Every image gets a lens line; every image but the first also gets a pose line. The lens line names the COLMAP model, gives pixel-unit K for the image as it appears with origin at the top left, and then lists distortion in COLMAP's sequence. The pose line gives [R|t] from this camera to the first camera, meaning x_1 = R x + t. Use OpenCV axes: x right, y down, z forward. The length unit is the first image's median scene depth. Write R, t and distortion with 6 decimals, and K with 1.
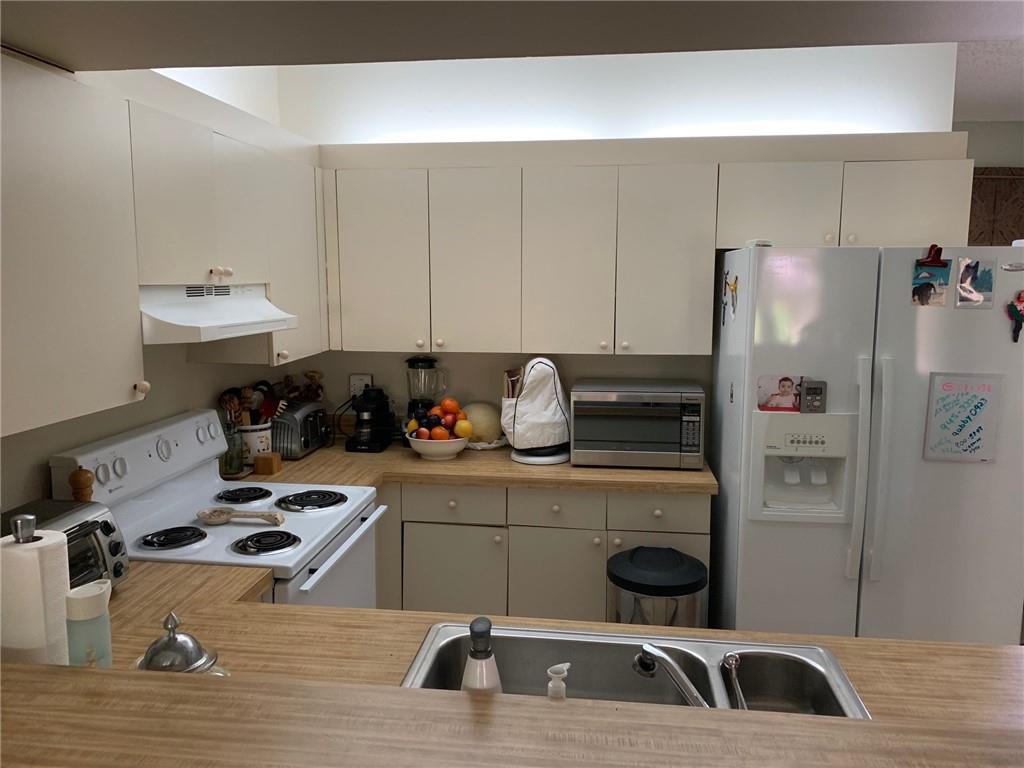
lens RADIAL K [[779.3, 0, 512.0], [0, 779.3, 384.0], [0, 0, 1]] dist [0.052393, -0.004929]
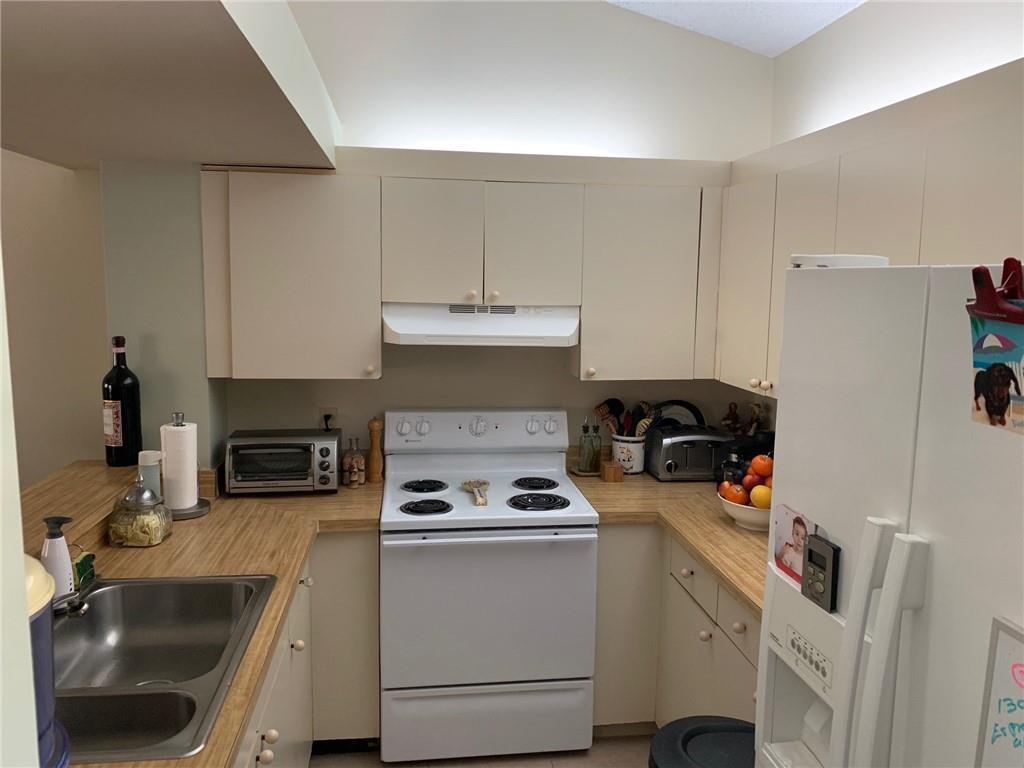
lens RADIAL K [[779.3, 0, 512.0], [0, 779.3, 384.0], [0, 0, 1]] dist [0.052393, -0.004929]
pose [[0.252114, 0.129788, -0.958954, 0.814655], [-0.149809, 0.984253, 0.093827, -0.119515], [0.956031, 0.120005, 0.267587, 0.690733]]
